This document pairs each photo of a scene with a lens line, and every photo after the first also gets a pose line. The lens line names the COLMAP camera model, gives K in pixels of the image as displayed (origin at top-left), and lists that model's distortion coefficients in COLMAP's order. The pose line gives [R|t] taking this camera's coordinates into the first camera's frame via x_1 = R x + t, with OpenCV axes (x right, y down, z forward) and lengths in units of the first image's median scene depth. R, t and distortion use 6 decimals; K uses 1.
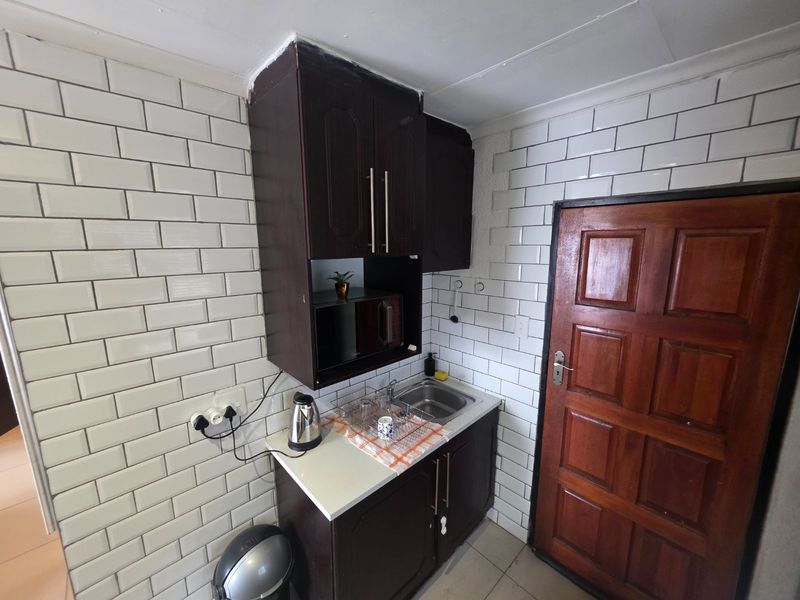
lens RADIAL K [[319.0, 0, 398.1], [0, 319.0, 298.6], [0, 0, 1]] dist [0.001186, 0.000039]
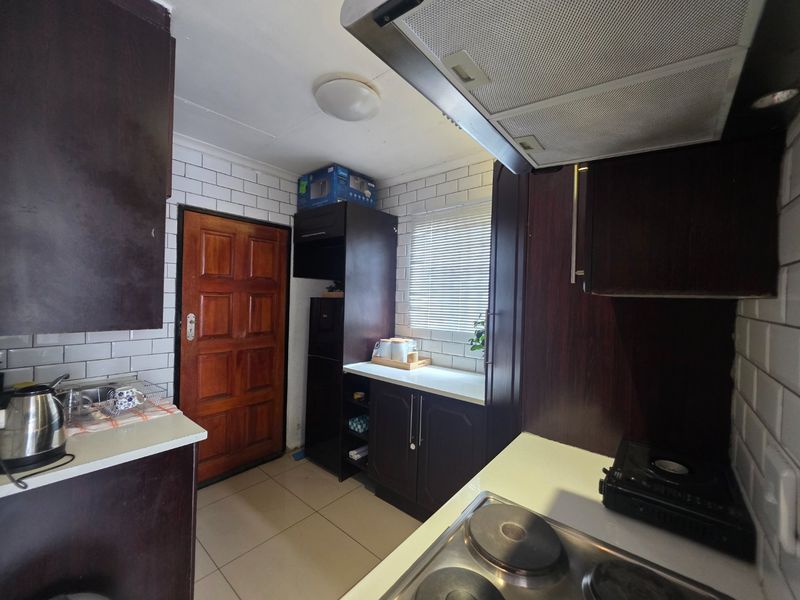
lens RADIAL K [[319.0, 0, 403.4], [0, 319.0, 300.1], [0, 0, 1]] dist [0.001186, 0.000039]
pose [[-0.133148, -0.003084, 0.991091, -1.009684], [0.148815, 0.988596, 0.023069, 0.221981], [-0.979860, 0.150561, -0.131170, 0.301028]]
